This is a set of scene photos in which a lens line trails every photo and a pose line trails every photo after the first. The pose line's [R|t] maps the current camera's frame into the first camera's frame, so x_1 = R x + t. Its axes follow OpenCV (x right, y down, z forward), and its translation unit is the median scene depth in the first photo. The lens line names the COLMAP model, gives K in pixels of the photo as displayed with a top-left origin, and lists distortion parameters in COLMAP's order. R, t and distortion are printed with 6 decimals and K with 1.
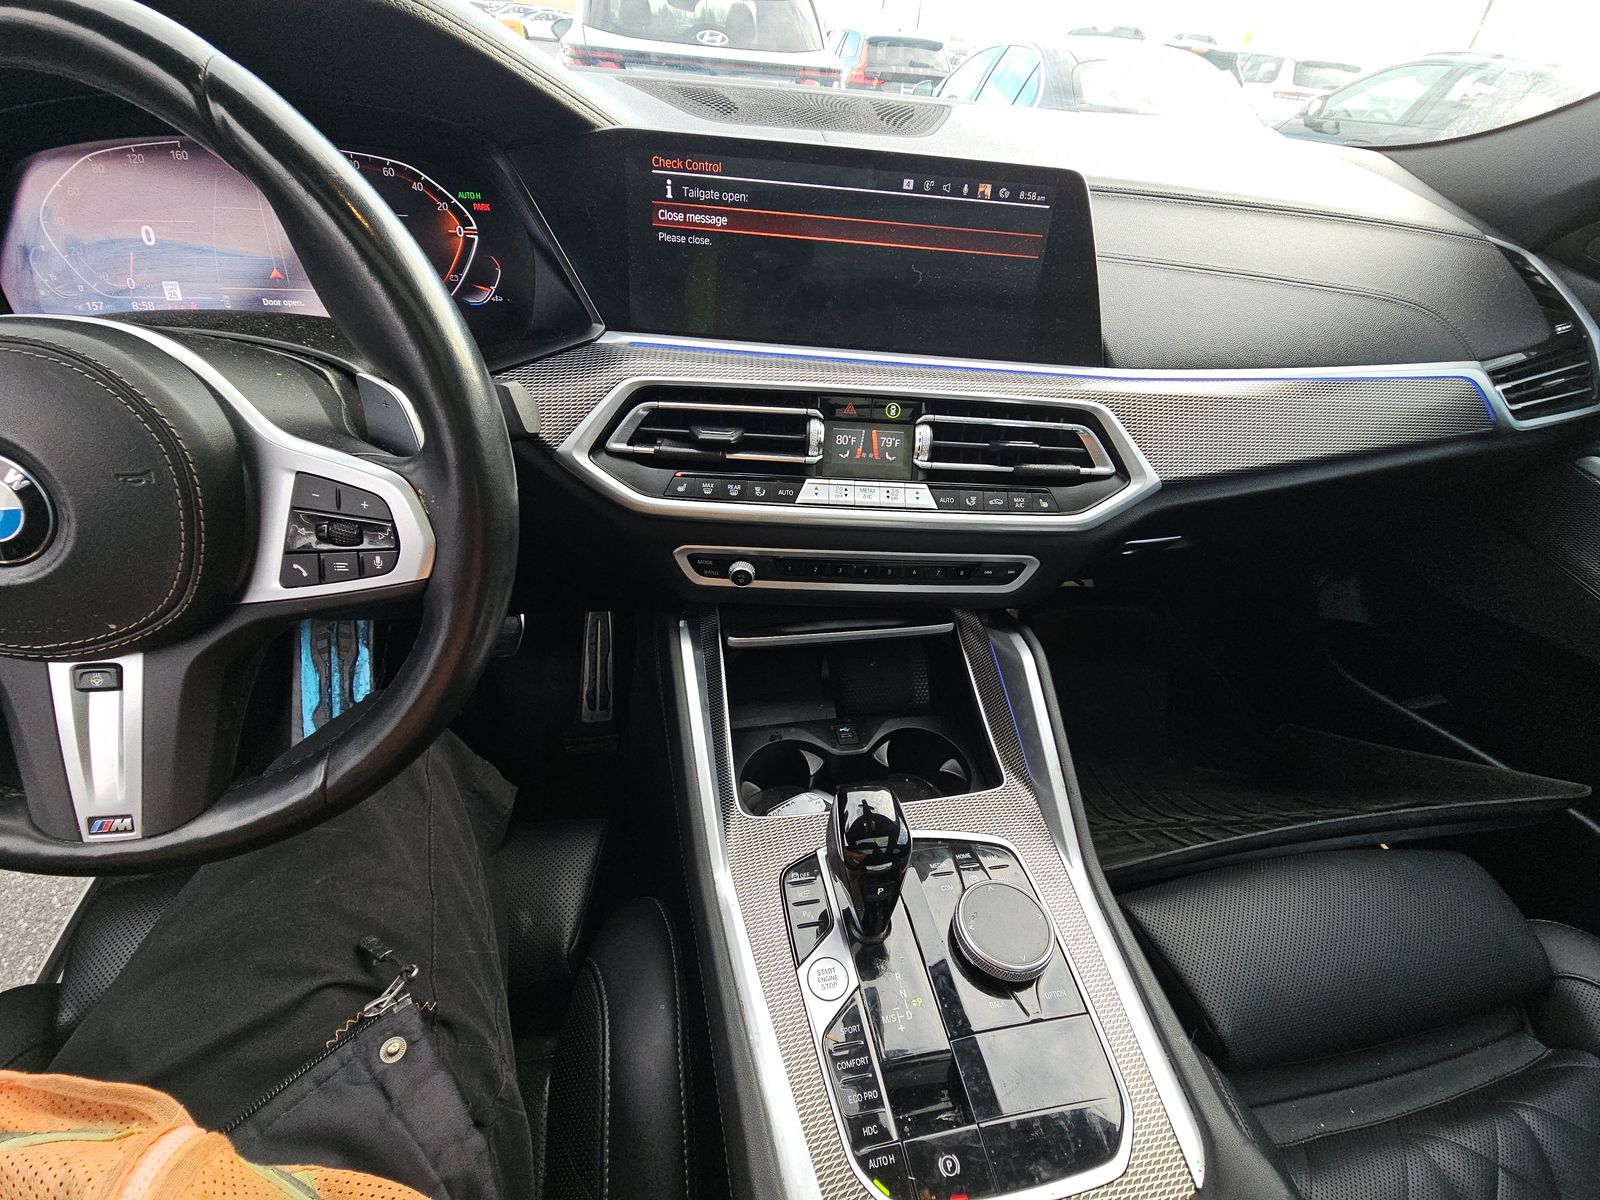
lens RADIAL K [[652.1, 0, 802.0], [0, 652.1, 602.6], [0, 0, 1]] dist [0.001535, -0.000359]
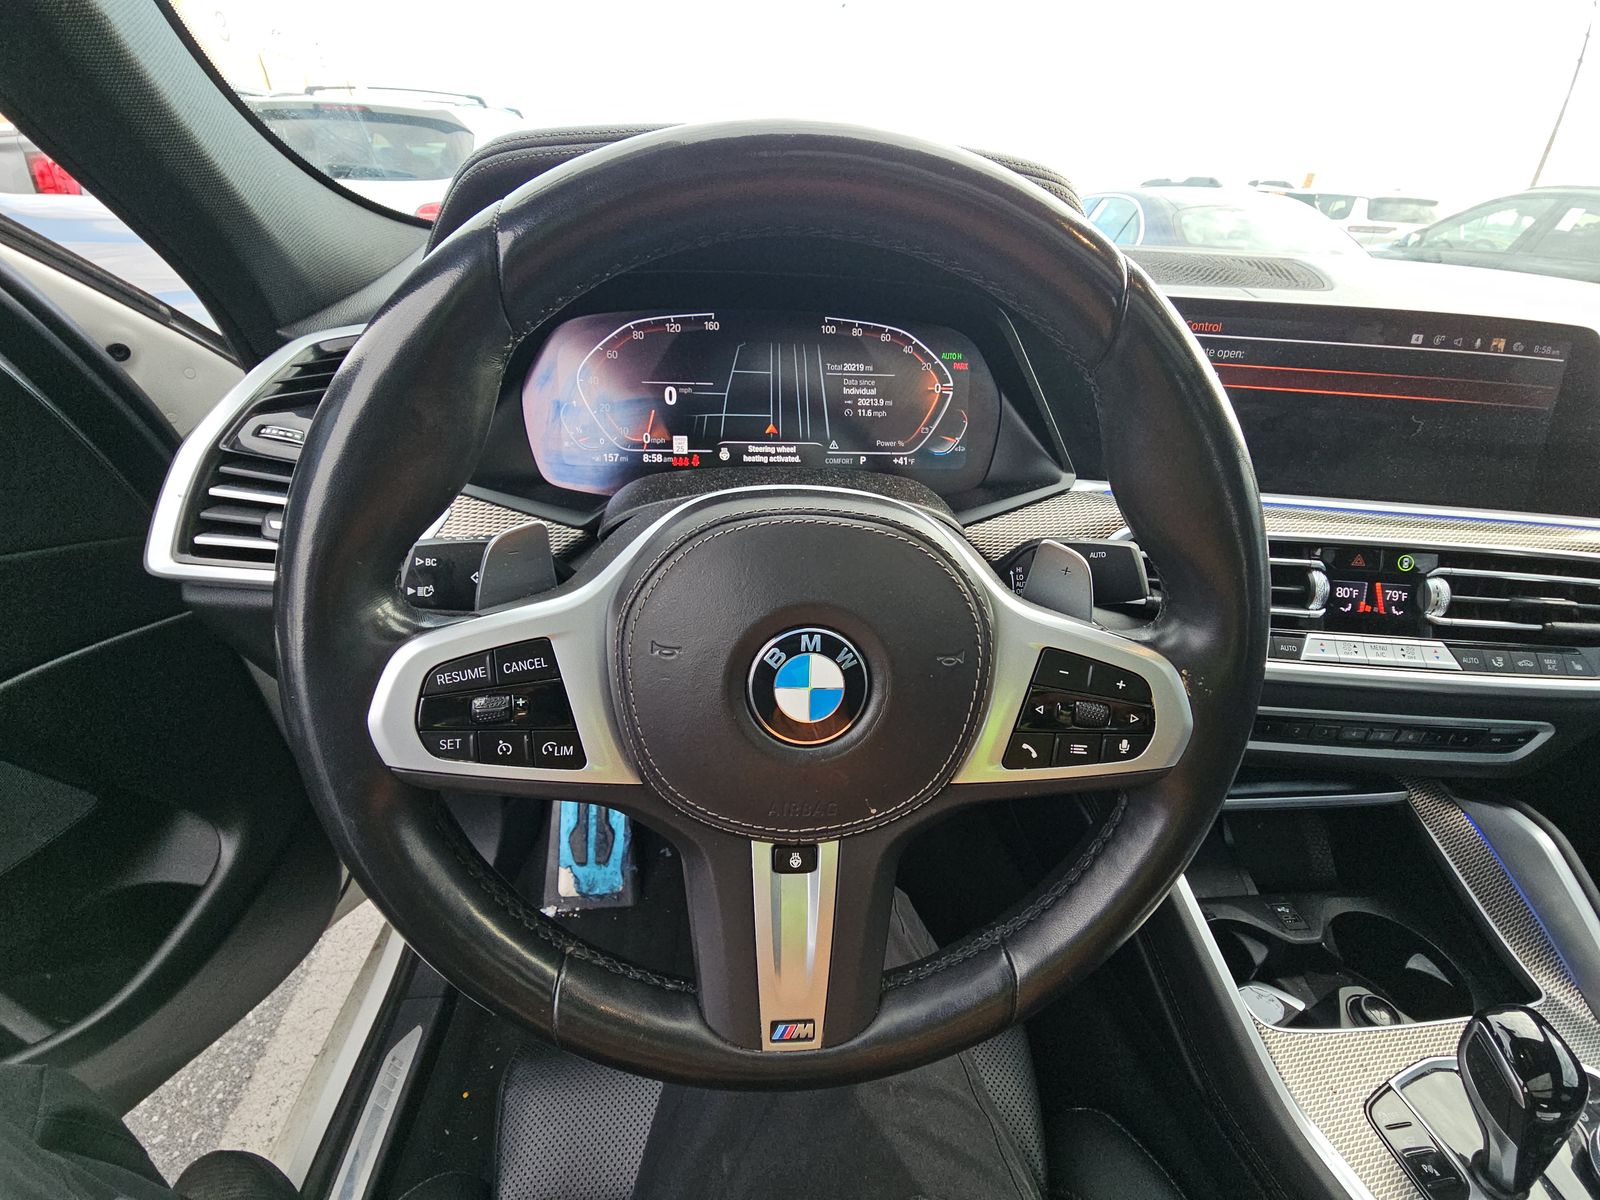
lens RADIAL K [[657.3, 0, 800.0], [0, 657.3, 600.0], [0, 0, 1]] dist [0.004843, -0.000209]
pose [[0.995846, 0.019988, -0.088828, -0.630477], [-0.034247, 0.986192, -0.162028, -0.060729], [0.084363, 0.164397, 0.982780, 0.013144]]
